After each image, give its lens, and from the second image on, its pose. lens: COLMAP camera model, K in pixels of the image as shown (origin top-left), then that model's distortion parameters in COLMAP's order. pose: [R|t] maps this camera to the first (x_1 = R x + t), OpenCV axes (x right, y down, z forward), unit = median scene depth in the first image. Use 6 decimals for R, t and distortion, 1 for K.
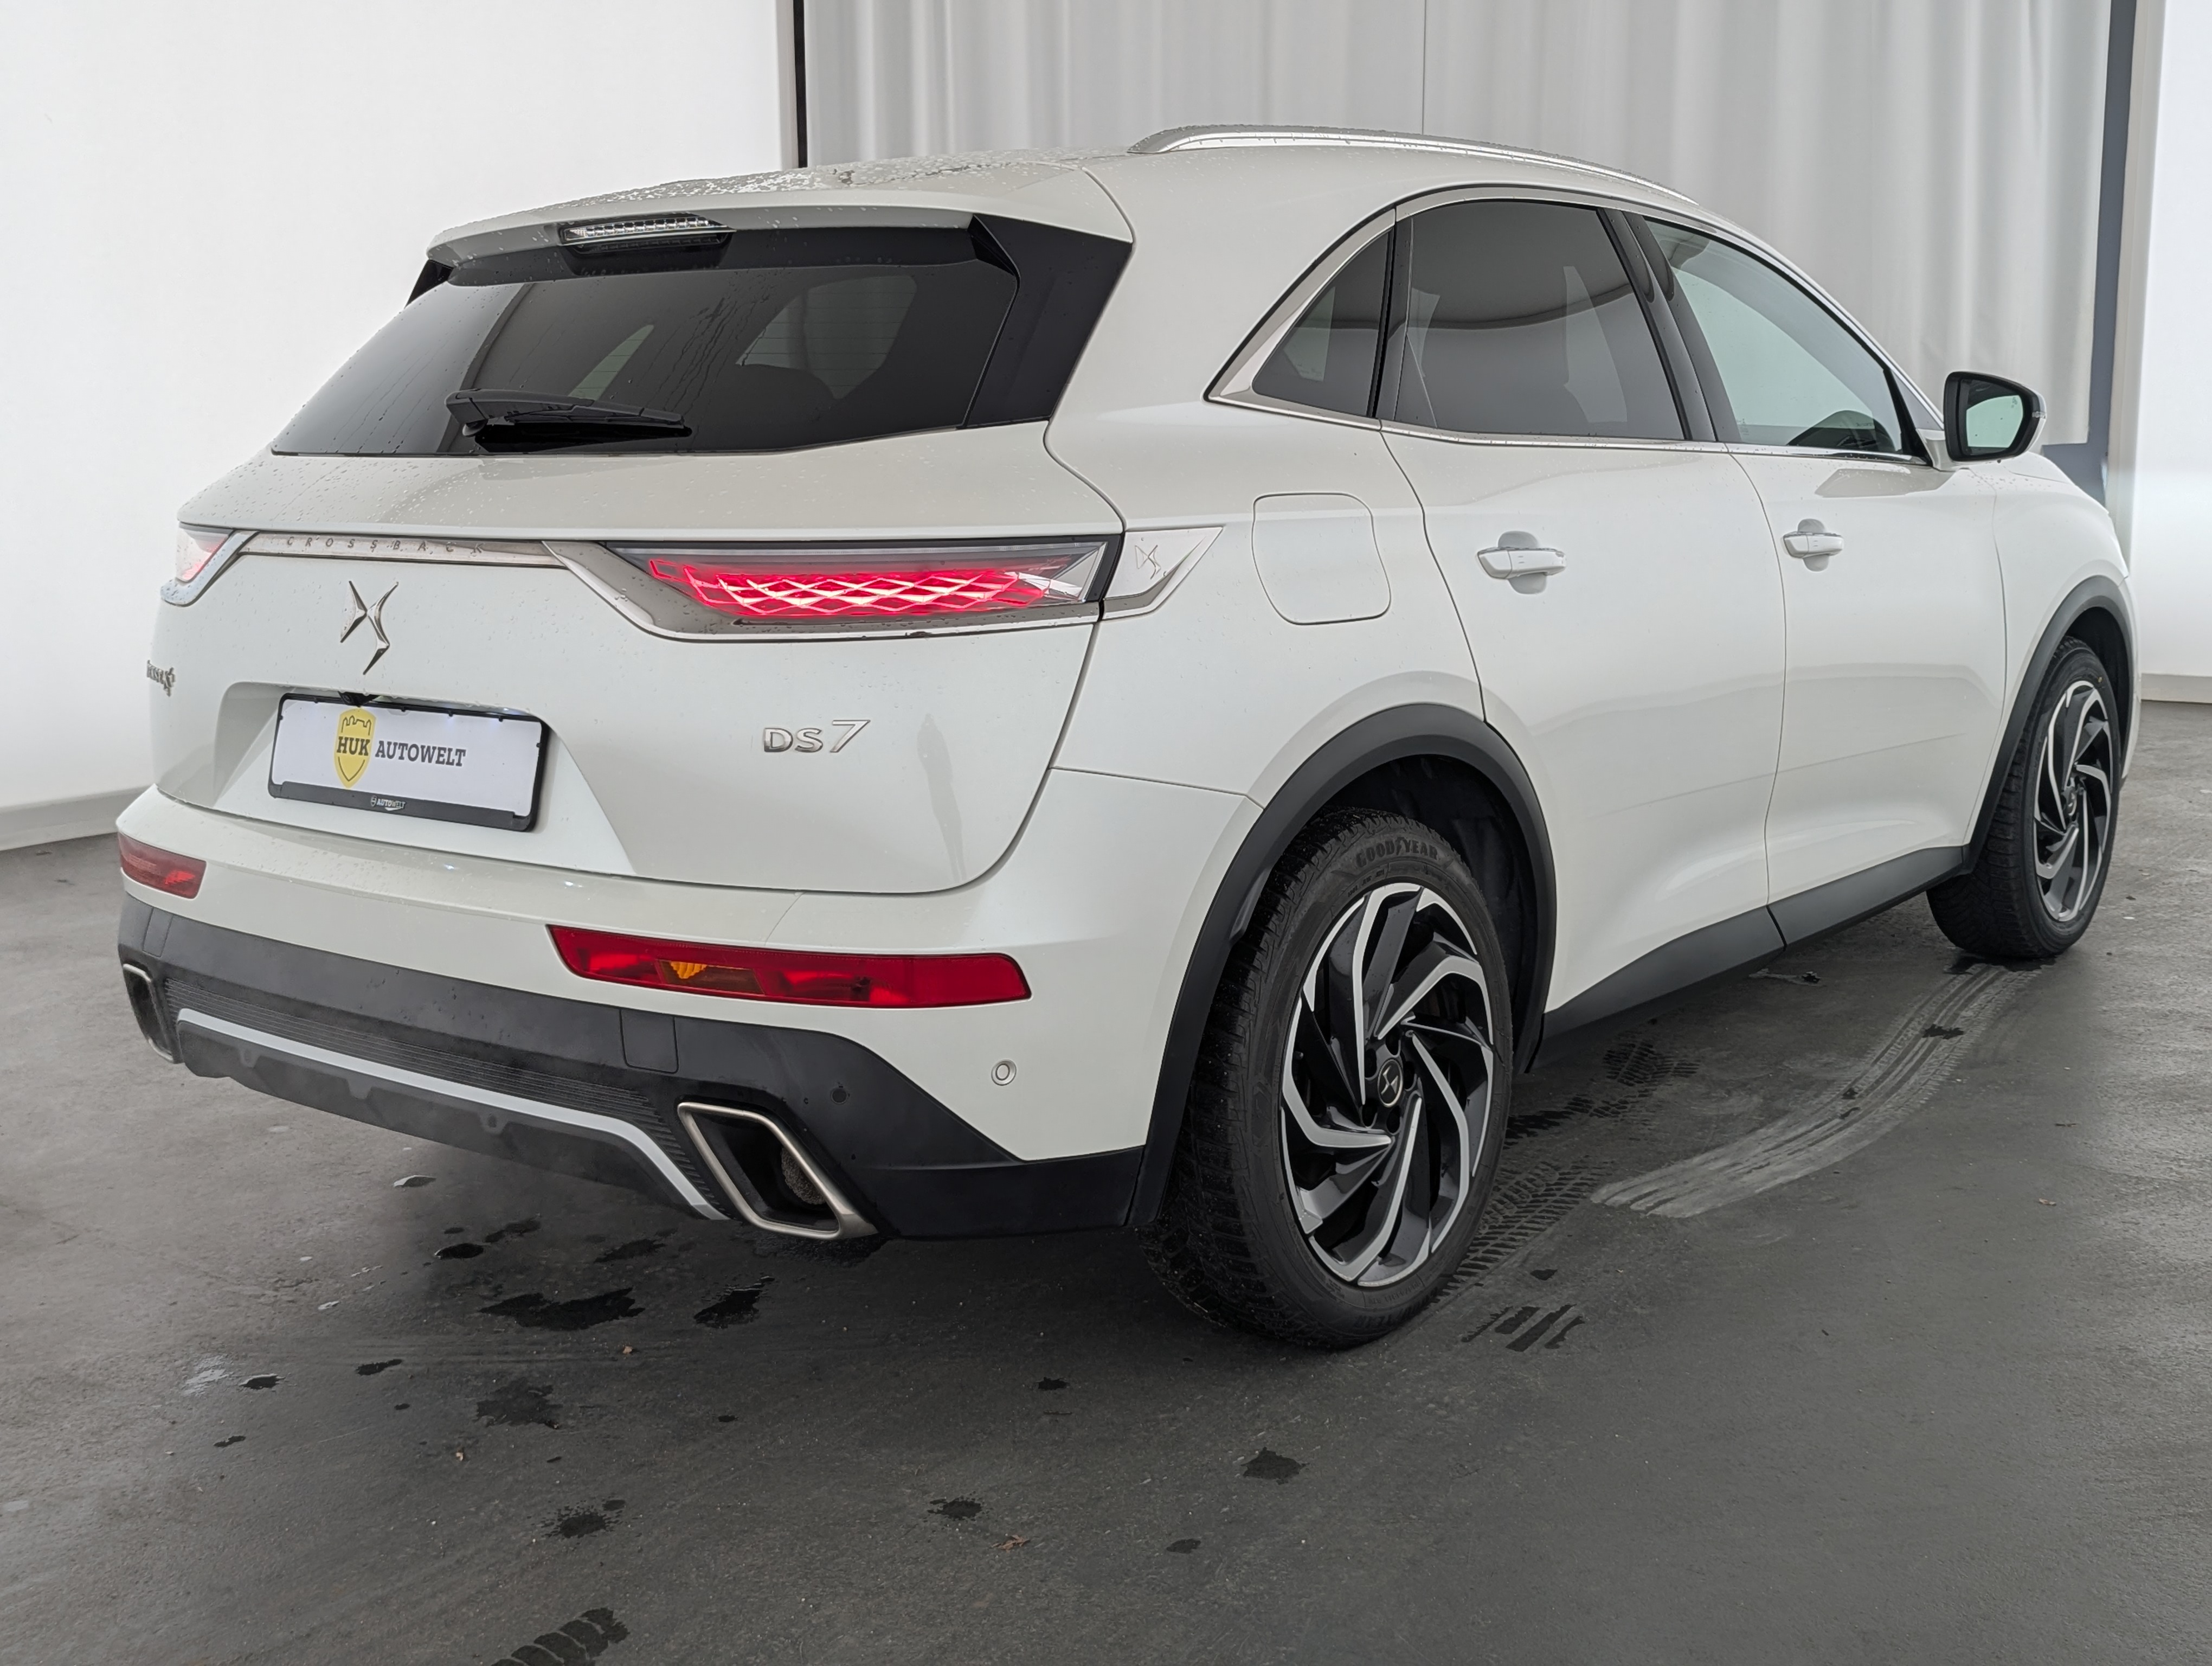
lens RADIAL K [[2228.1, 0, 1112.0], [0, 2228.1, 814.1], [0, 0, 1]] dist [-0.001722, -0.025528]
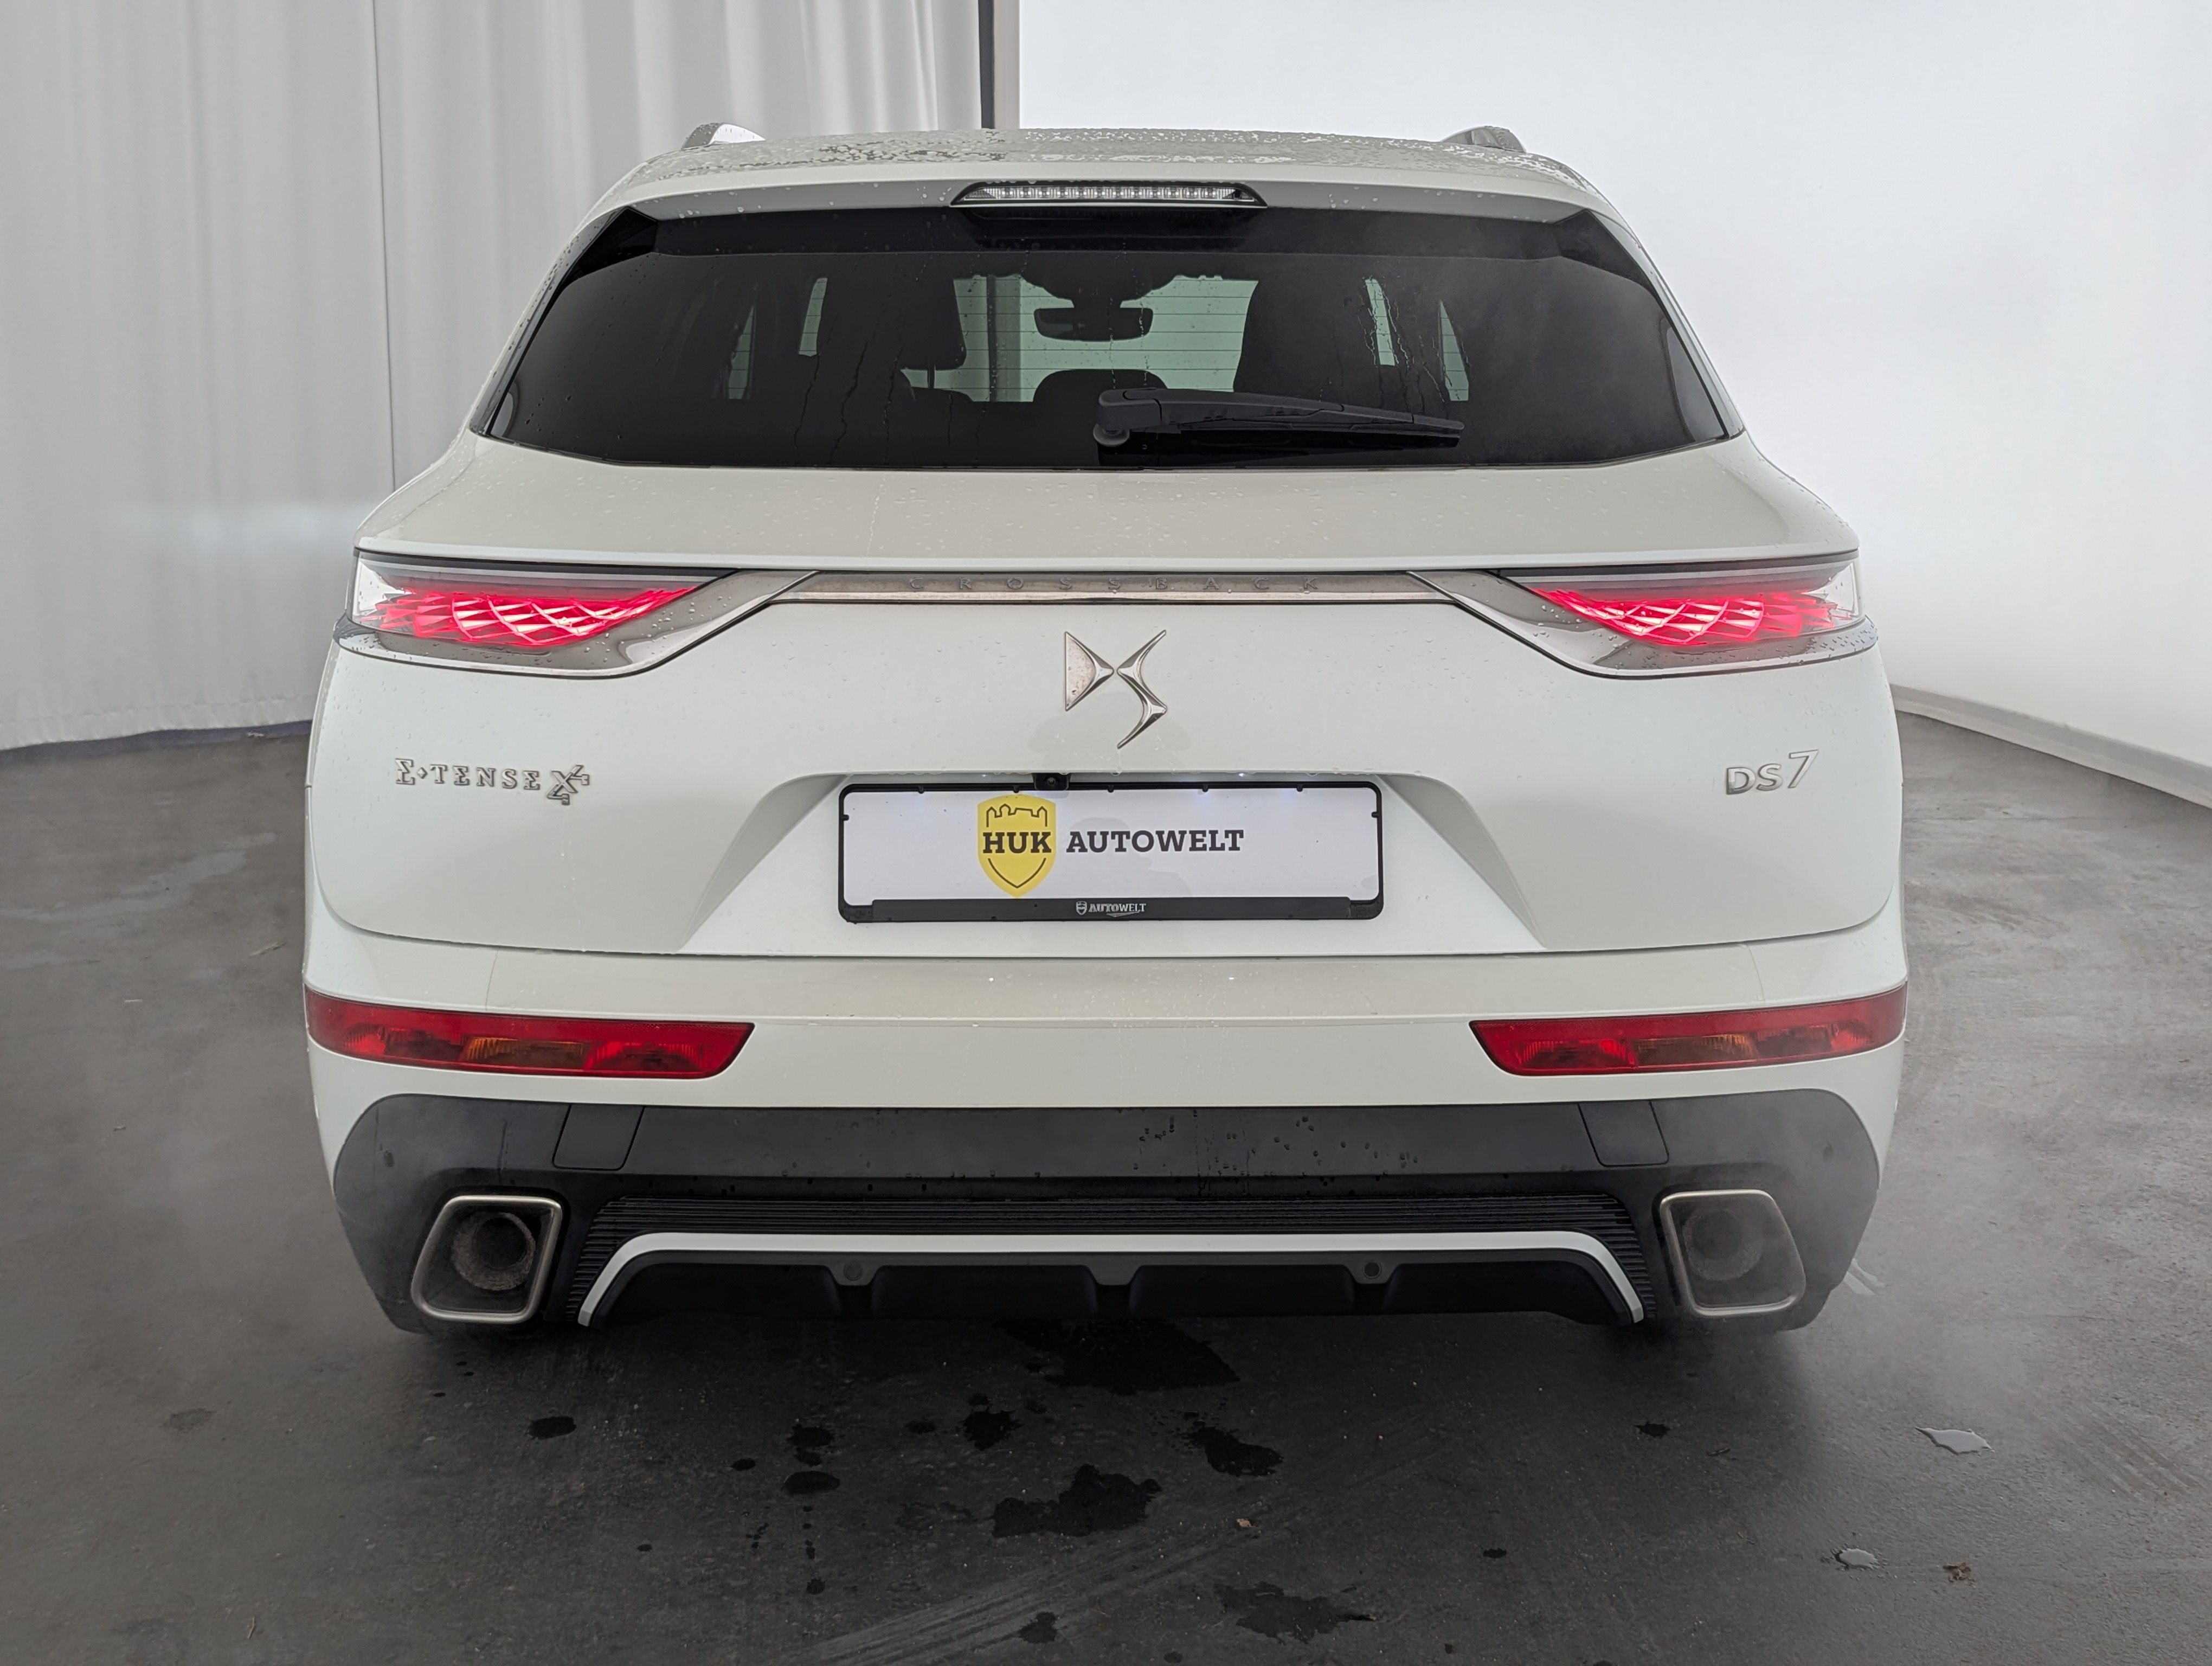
lens RADIAL K [[2337.8, 0, 1106.5], [0, 2337.8, 822.3], [0, 0, 1]] dist [0.075045, -0.091787]
pose [[0.795423, -0.098224, 0.598041, -0.820163], [0.092164, 0.994907, 0.040823, -0.069443], [-0.599005, 0.022646, 0.800425, 0.333330]]
